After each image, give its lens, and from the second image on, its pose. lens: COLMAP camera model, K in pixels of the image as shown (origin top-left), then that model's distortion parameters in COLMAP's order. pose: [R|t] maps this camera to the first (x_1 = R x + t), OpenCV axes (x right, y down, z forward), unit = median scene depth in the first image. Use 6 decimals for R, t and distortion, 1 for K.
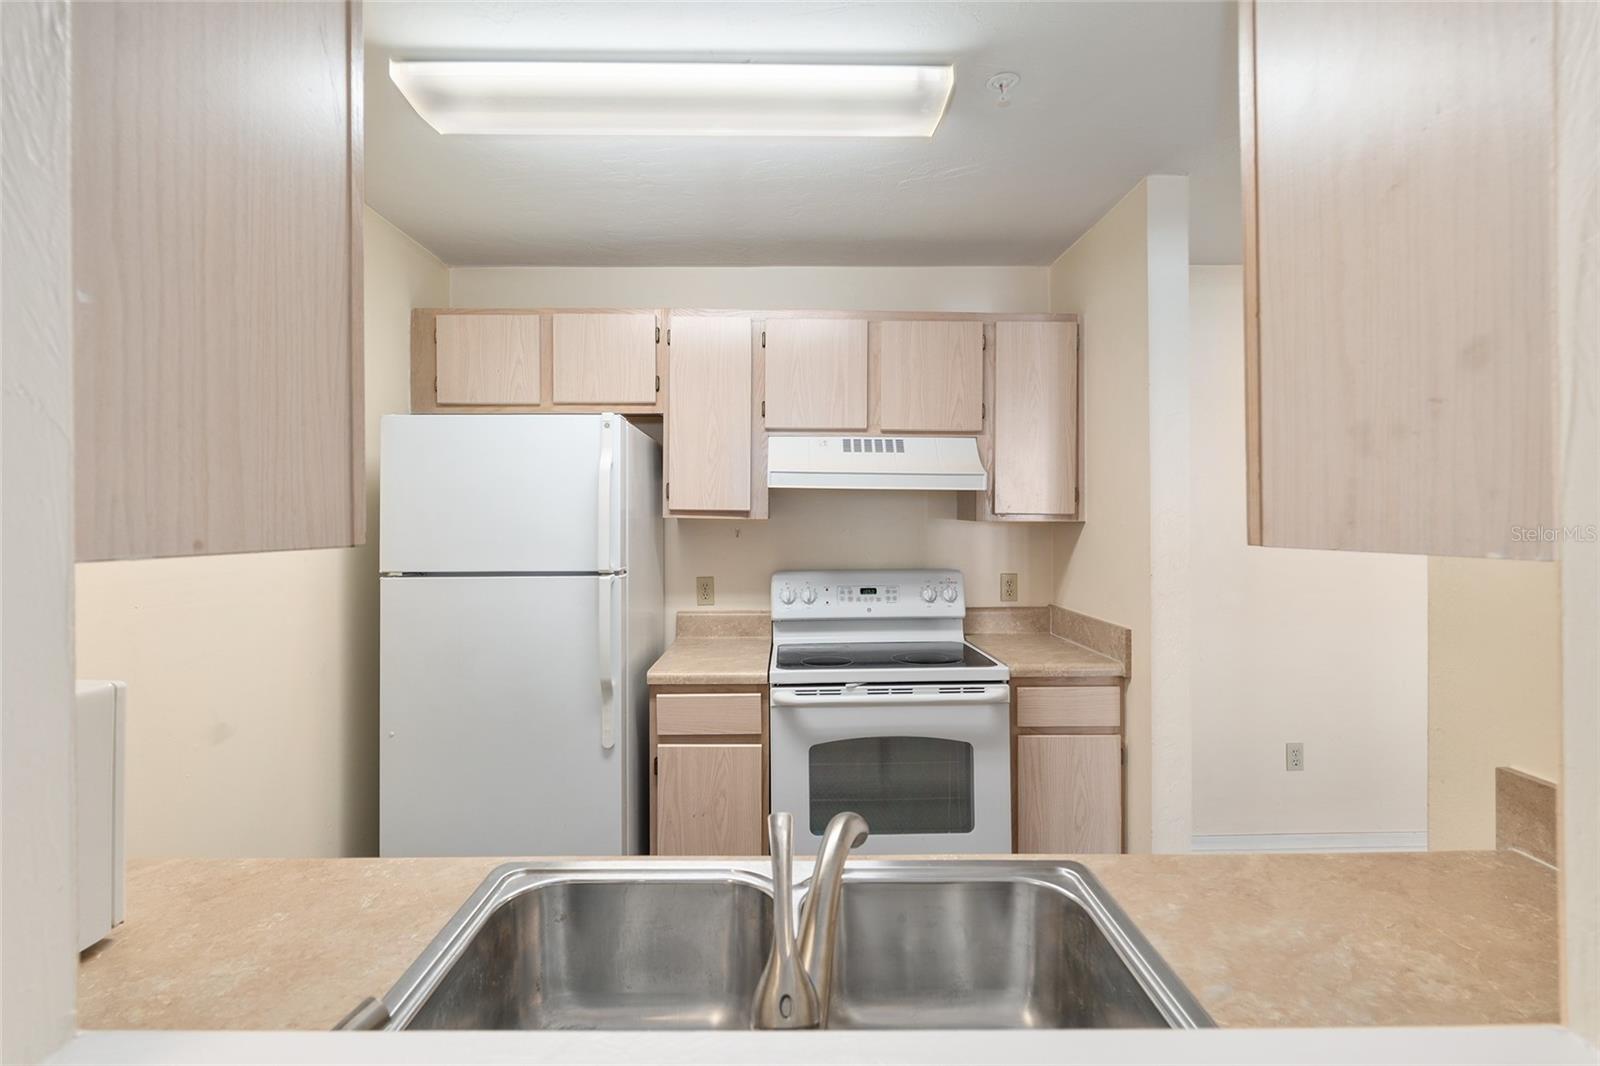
lens RADIAL K [[700.4, 0, 797.7], [0, 700.4, 520.8], [0, 0, 1]] dist [-0.003426, -0.001041]
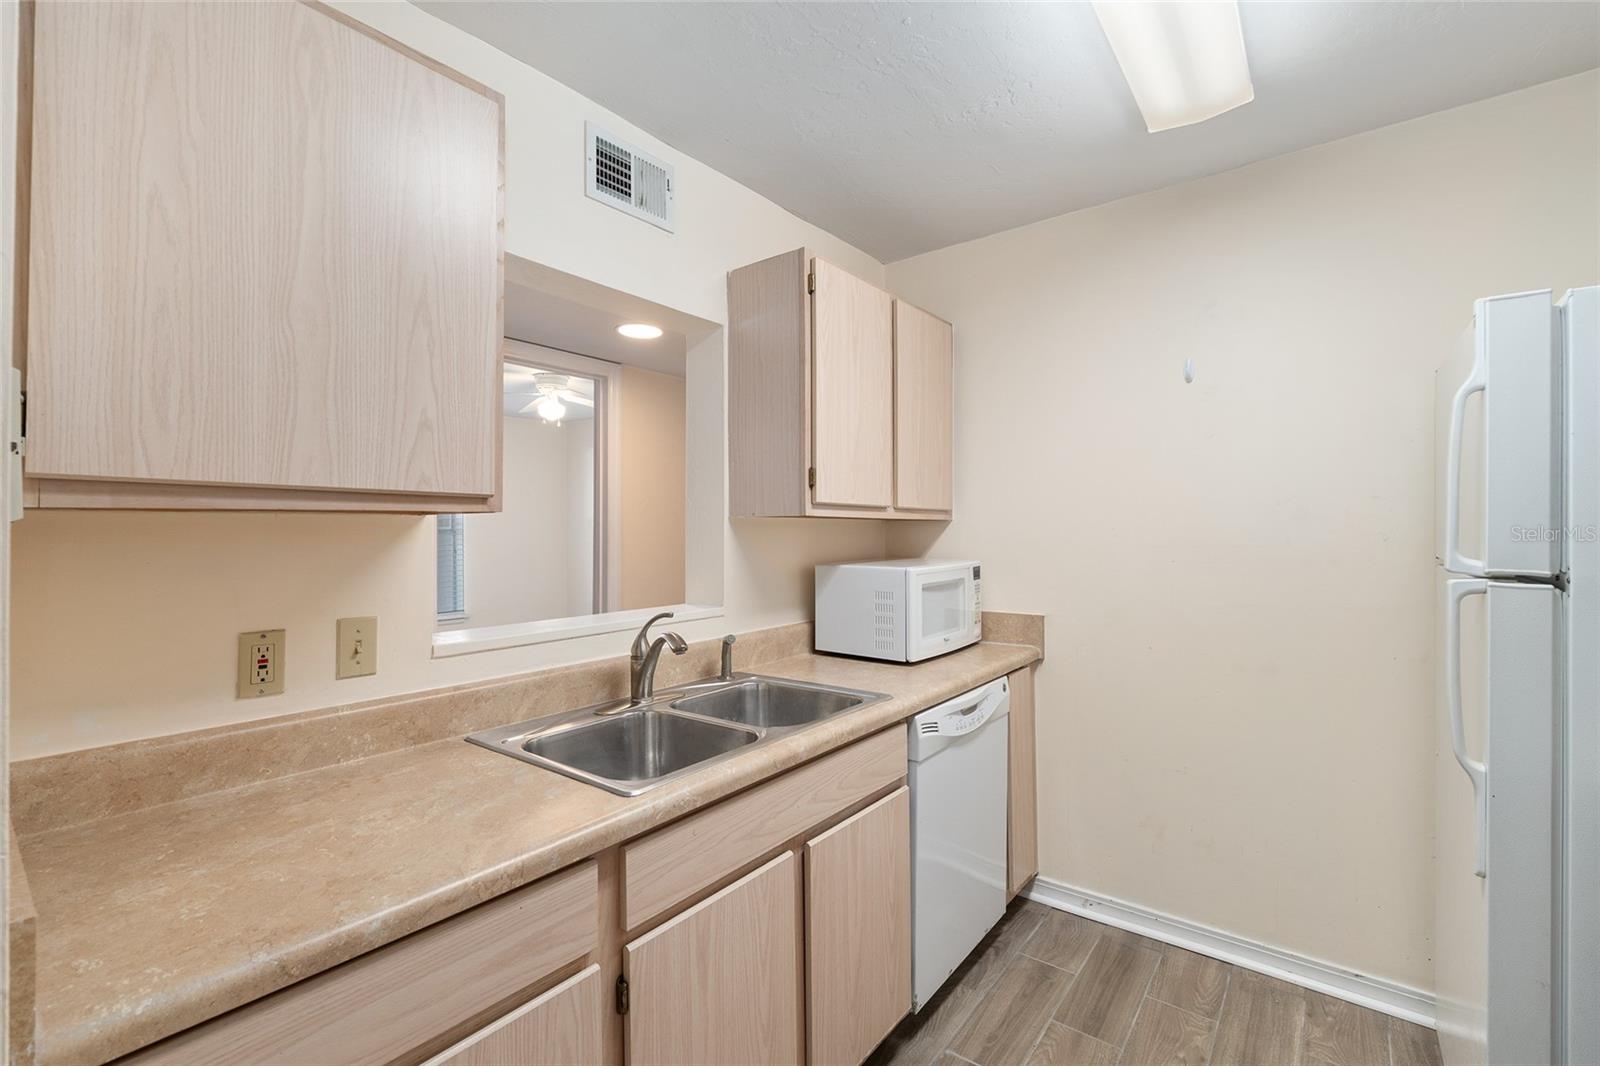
lens RADIAL K [[700.4, 0, 797.7], [0, 700.4, 520.8], [0, 0, 1]] dist [-0.003426, -0.001041]
pose [[-0.623079, -0.000171, -0.782159, 0.434310], [0.010473, 0.999909, -0.008561, 0.022260], [0.782089, -0.013526, -0.623020, 0.745991]]
